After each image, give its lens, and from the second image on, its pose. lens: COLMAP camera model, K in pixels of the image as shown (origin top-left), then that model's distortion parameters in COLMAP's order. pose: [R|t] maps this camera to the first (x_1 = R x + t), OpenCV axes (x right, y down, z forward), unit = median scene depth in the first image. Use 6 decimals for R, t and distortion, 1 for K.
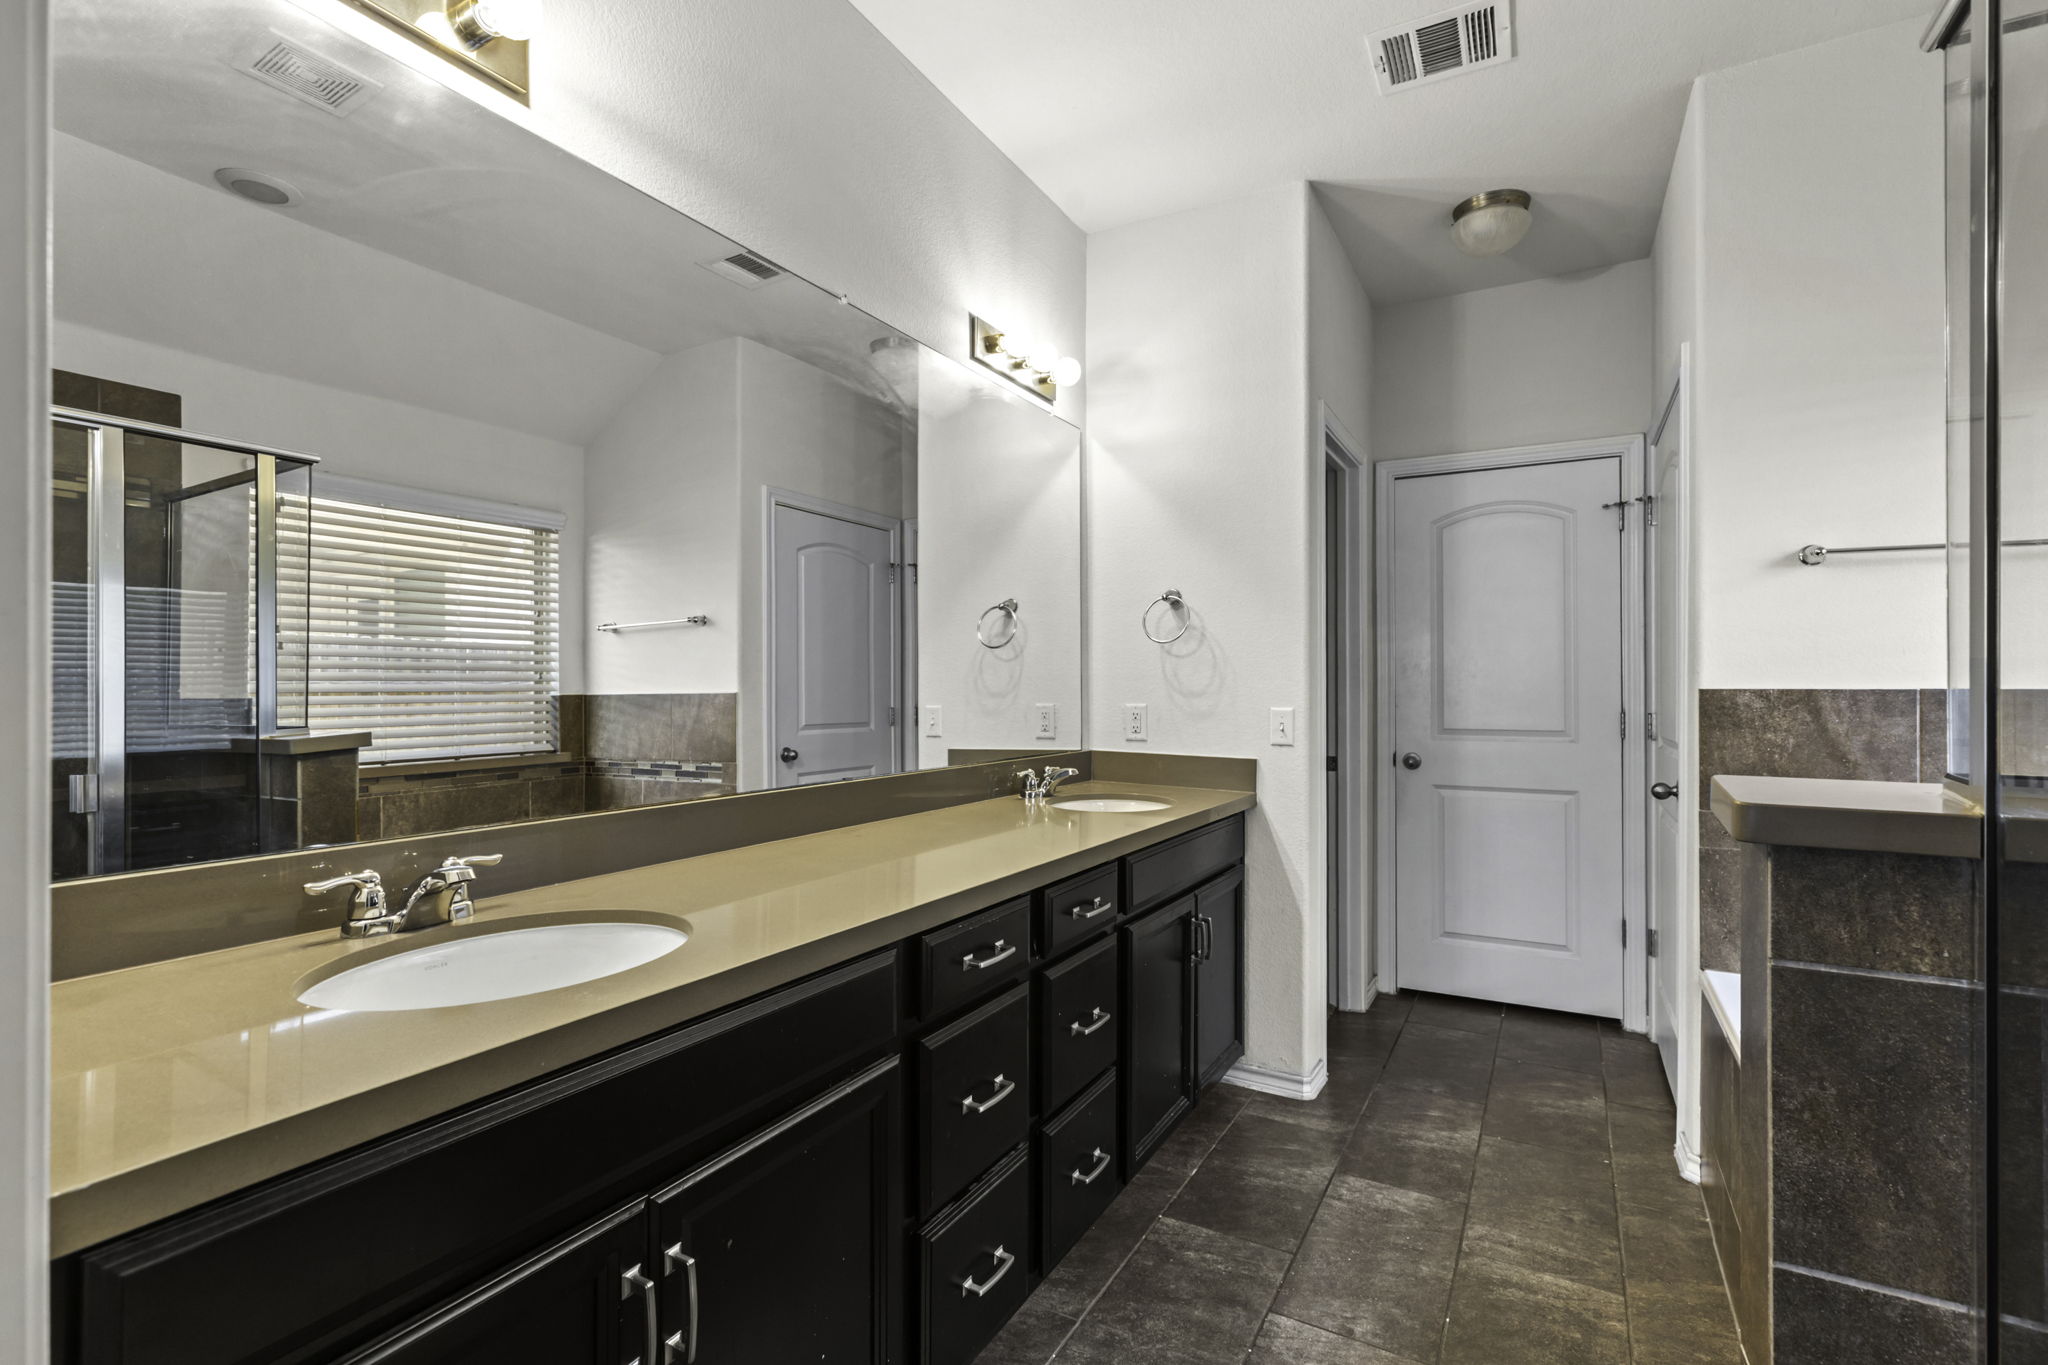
lens RADIAL K [[937.3, 0, 1021.9], [0, 937.3, 686.7], [0, 0, 1]] dist [0.008607, -0.002193]
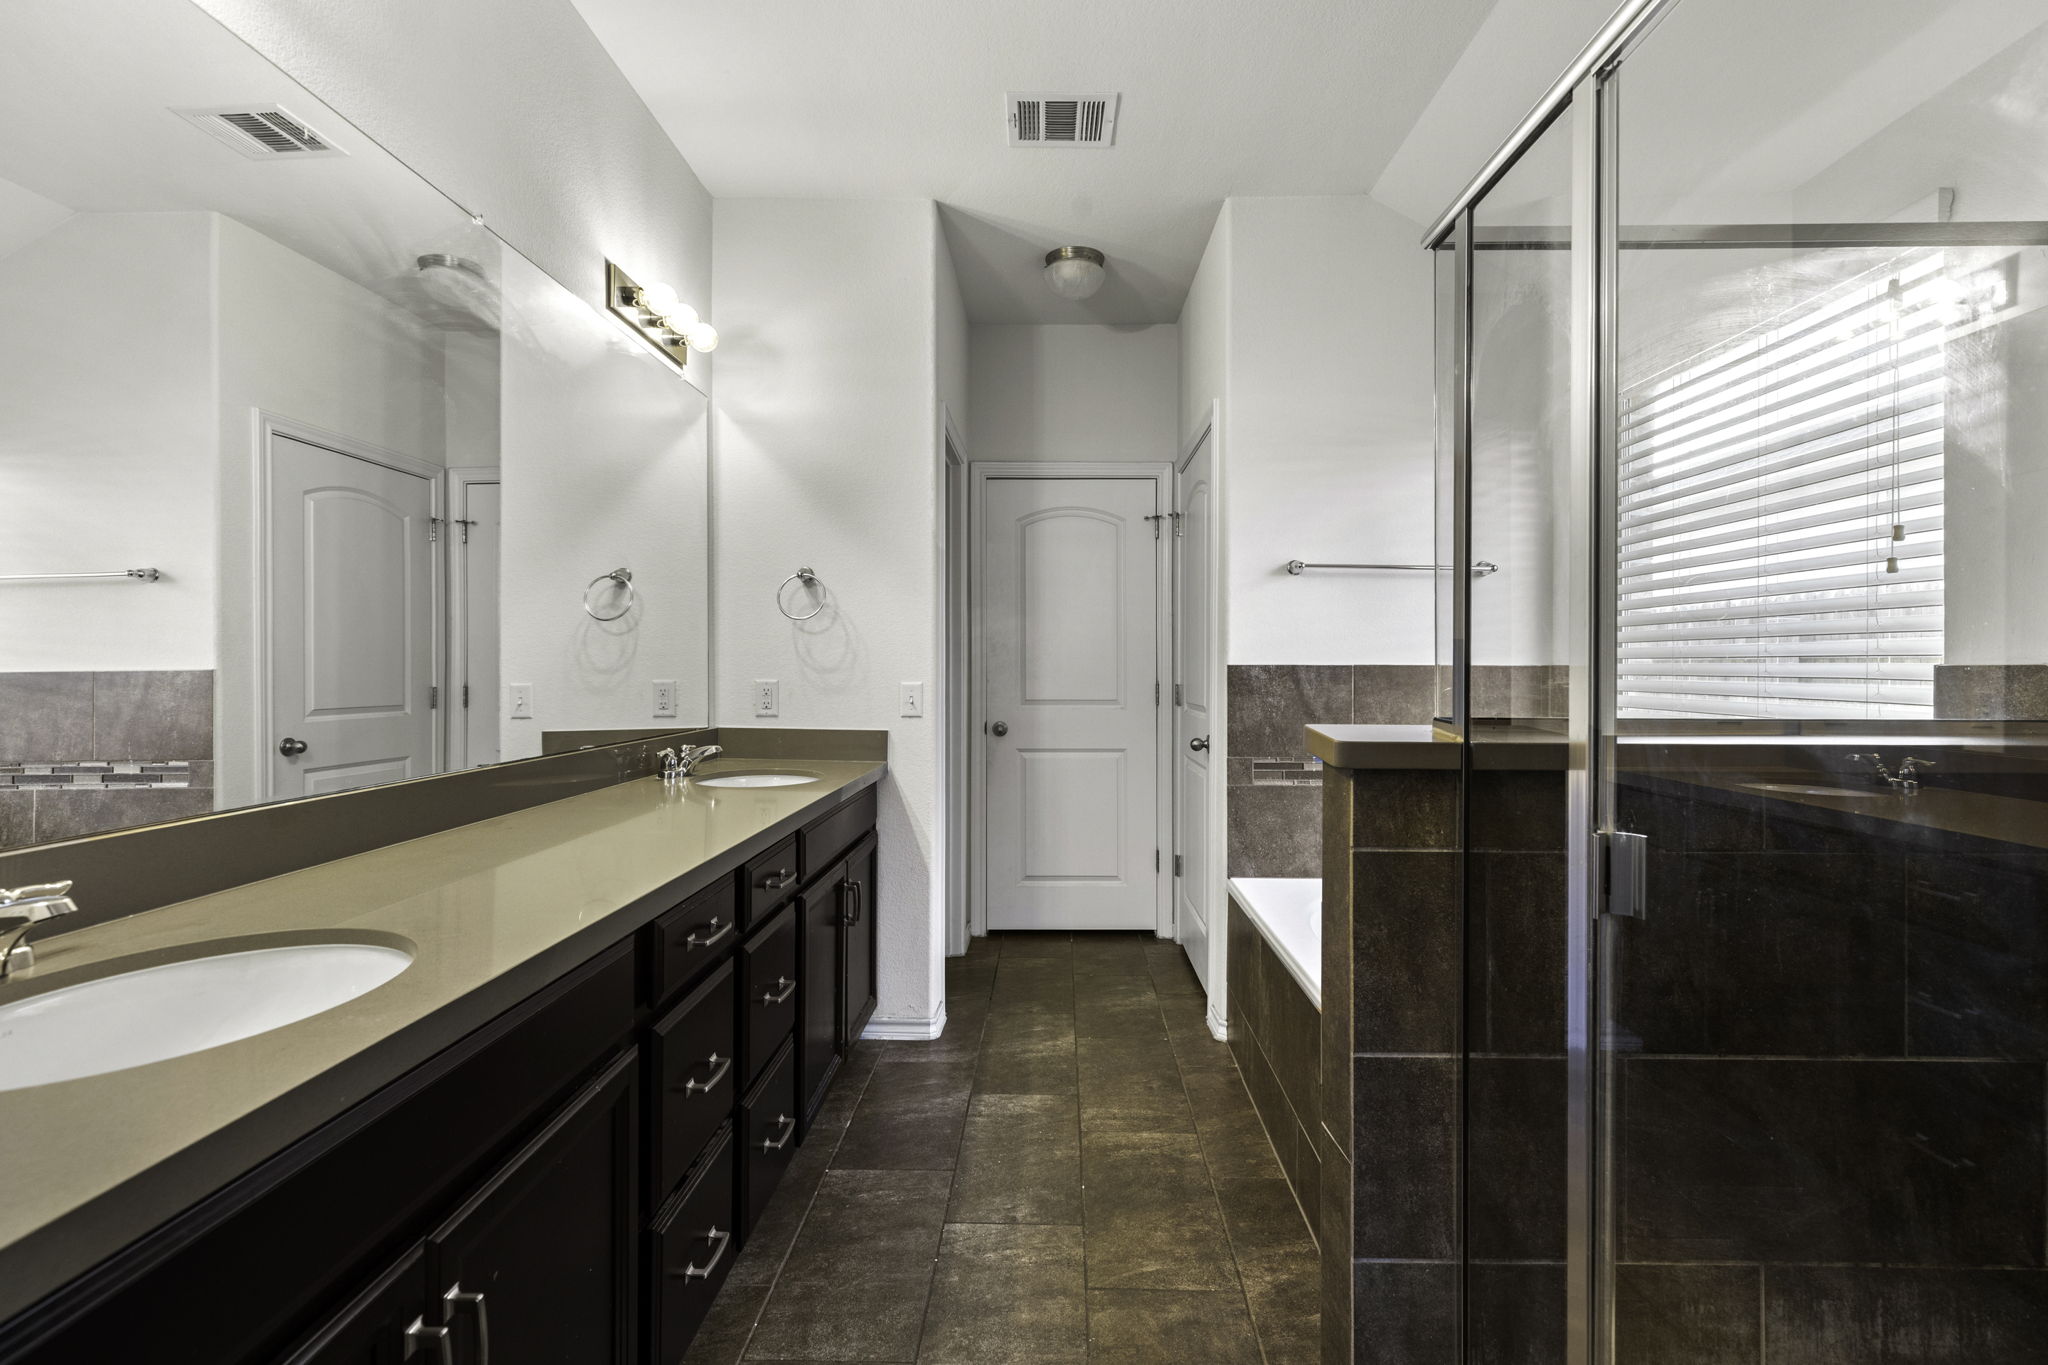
lens RADIAL K [[937.3, 0, 1025.2], [0, 937.3, 668.4], [0, 0, 1]] dist [0.008607, -0.002193]
pose [[0.880236, -0.000696, 0.474536, -0.131739], [-0.001356, 0.999991, 0.003982, 0.002164], [-0.474535, -0.004148, 0.880227, -0.015604]]
